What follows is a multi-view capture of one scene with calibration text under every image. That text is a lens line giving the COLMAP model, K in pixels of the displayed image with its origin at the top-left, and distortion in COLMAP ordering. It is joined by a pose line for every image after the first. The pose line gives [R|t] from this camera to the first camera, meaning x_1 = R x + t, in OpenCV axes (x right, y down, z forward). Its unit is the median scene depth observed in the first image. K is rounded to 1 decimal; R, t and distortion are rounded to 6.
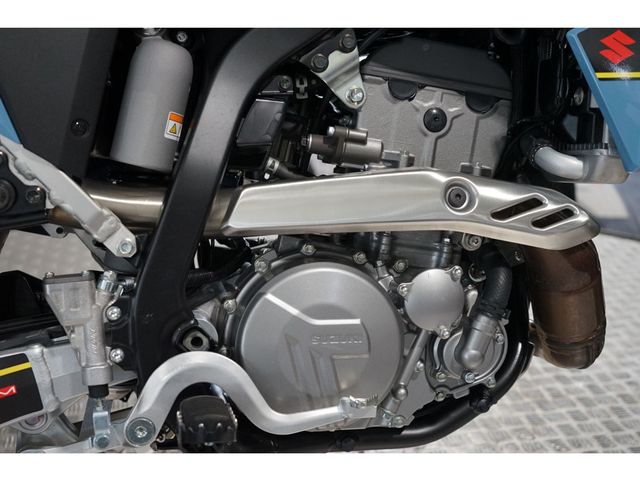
lens RADIAL K [[805.3, 0, 316.2], [0, 805.3, 242.0], [0, 0, 1]] dist [0.025207, 0.000000]
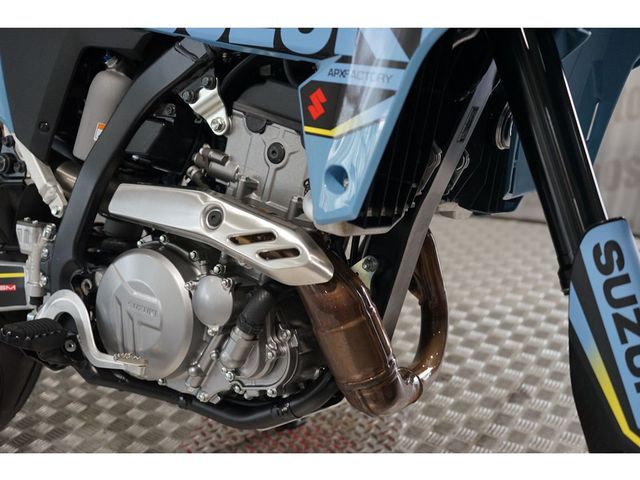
lens RADIAL K [[805.3, 0, 318.7], [0, 805.3, 242.2], [0, 0, 1]] dist [0.025207, 0.000000]
pose [[0.700211, 0.197583, -0.686050, 1.065091], [-0.191529, 0.977703, 0.086098, -0.148404], [0.687765, 0.071111, 0.722442, 0.248933]]
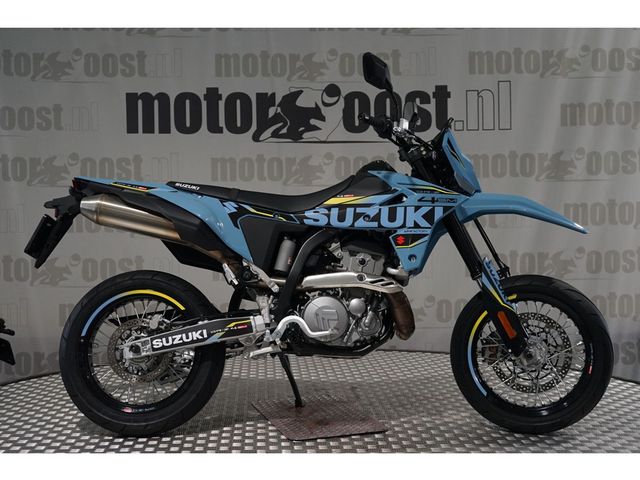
lens RADIAL K [[862.8, 0, 319.2], [0, 862.8, 241.0], [0, 0, 1]] dist [0.023730, 0.000000]
pose [[0.982748, -0.016101, -0.184246, 0.713972], [-0.038857, 0.955994, -0.290800, 0.944718], [0.180820, 0.292942, 0.938876, -2.842452]]
